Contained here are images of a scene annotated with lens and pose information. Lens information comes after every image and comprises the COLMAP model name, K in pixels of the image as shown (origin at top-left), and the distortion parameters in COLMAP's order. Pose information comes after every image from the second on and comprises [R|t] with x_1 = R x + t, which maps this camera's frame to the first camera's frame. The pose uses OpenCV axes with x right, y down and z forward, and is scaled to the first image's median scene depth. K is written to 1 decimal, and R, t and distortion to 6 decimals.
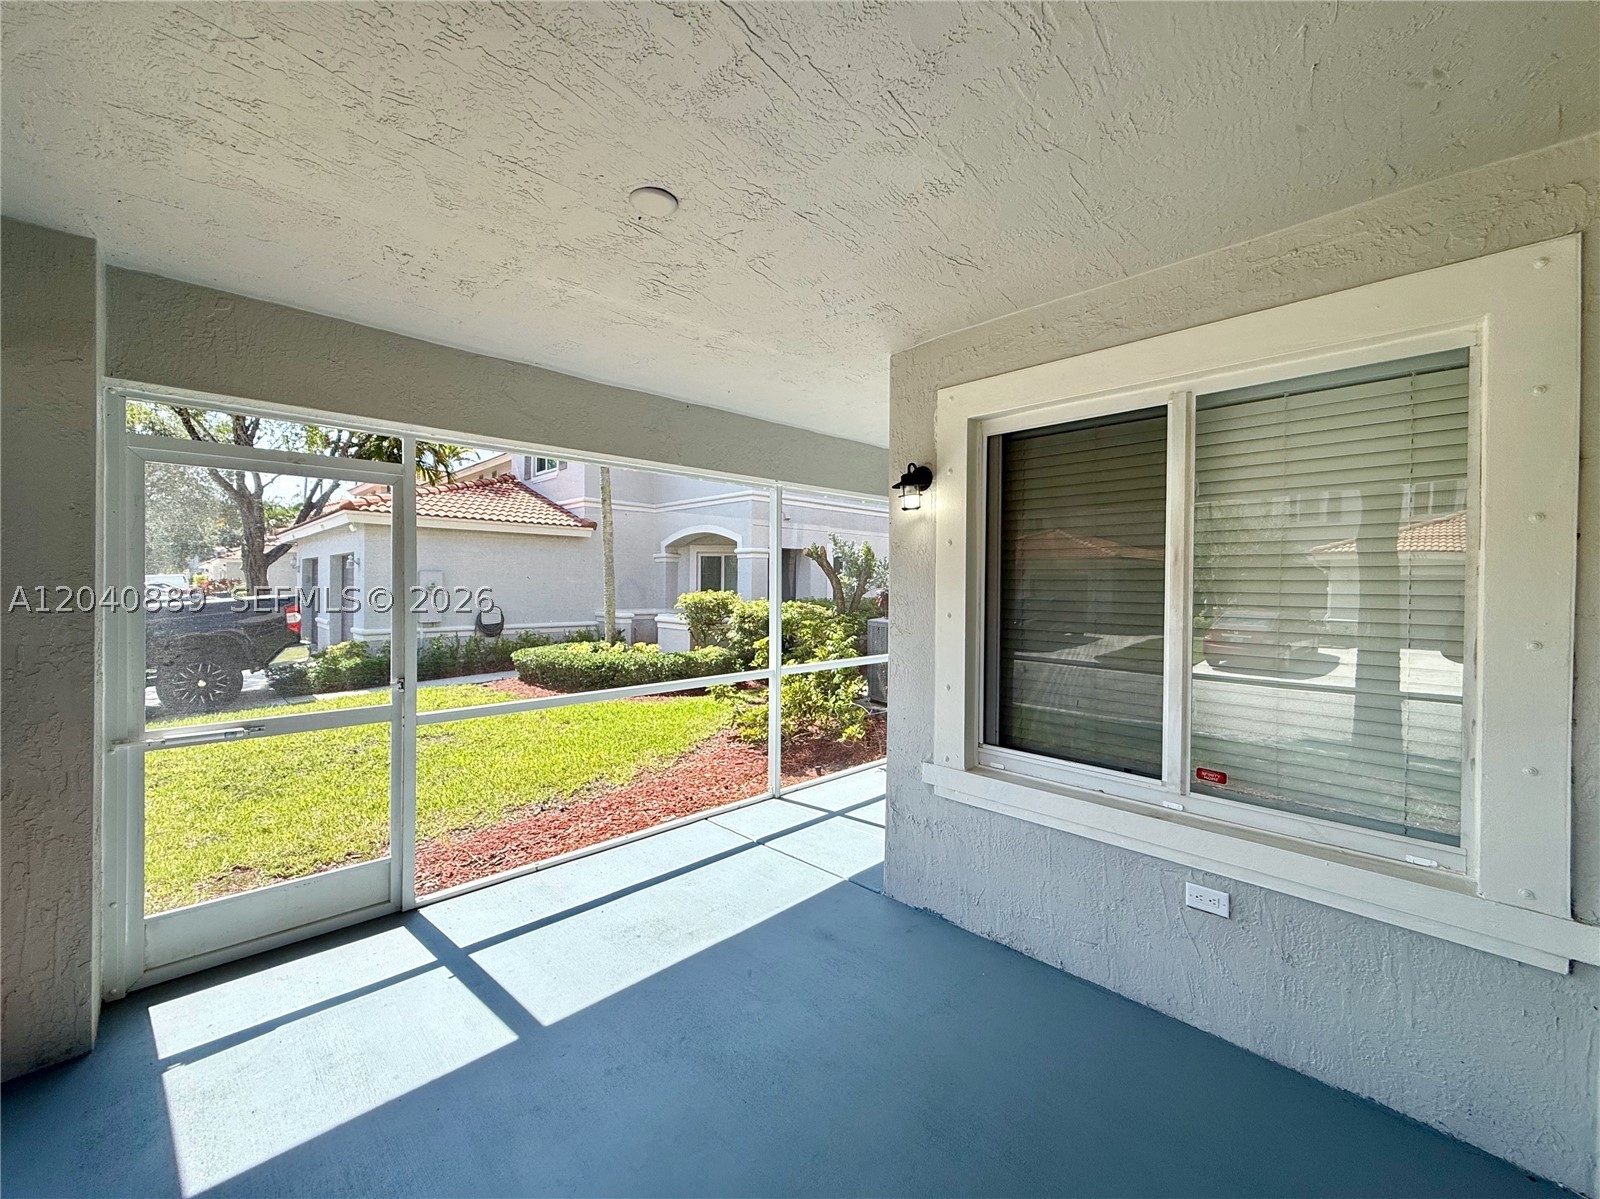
lens RADIAL K [[635.3, 0, 789.9], [0, 635.3, 599.9], [0, 0, 1]] dist [-0.000233, 0.000358]
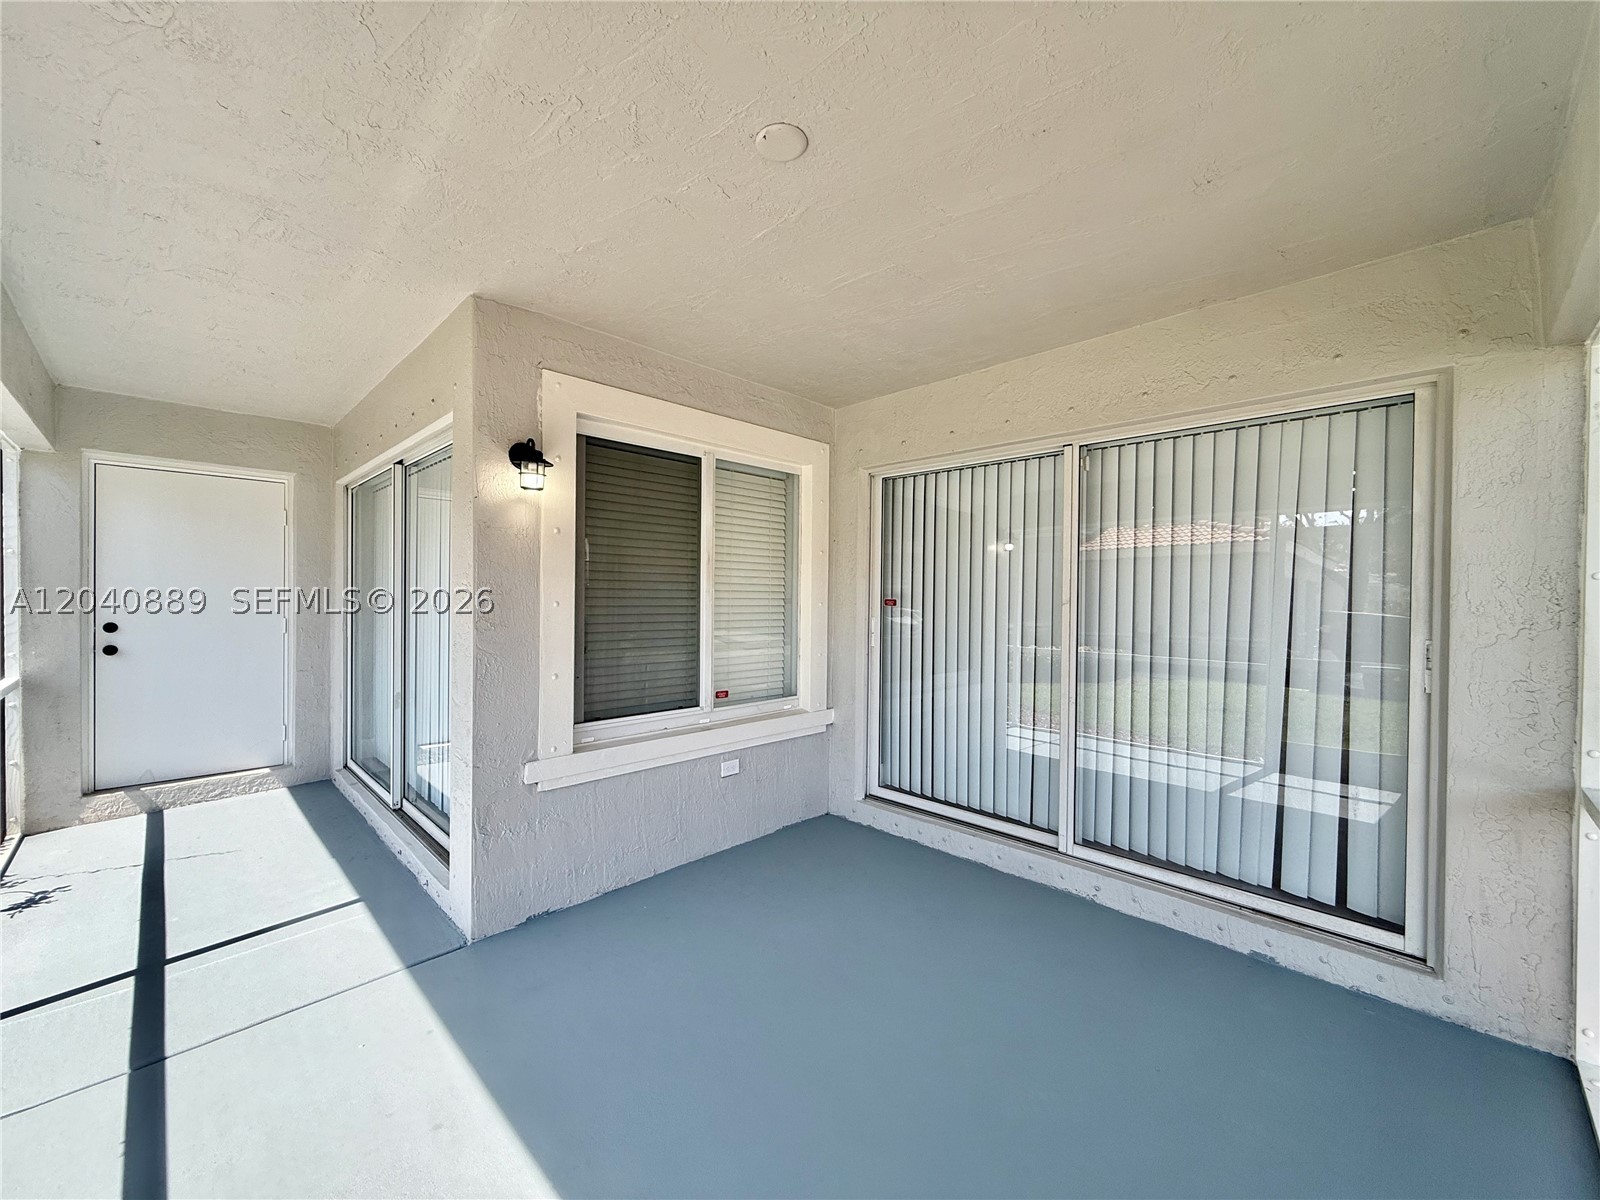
lens RADIAL K [[636.6, 0, 791.4], [0, 636.6, 601.5], [0, 0, 1]] dist [-0.000583, -0.000072]
pose [[-0.005433, -0.022466, 0.999733, -0.767624], [0.010089, 0.999695, 0.022520, 0.002424], [-0.999934, 0.010209, -0.005205, 0.657392]]
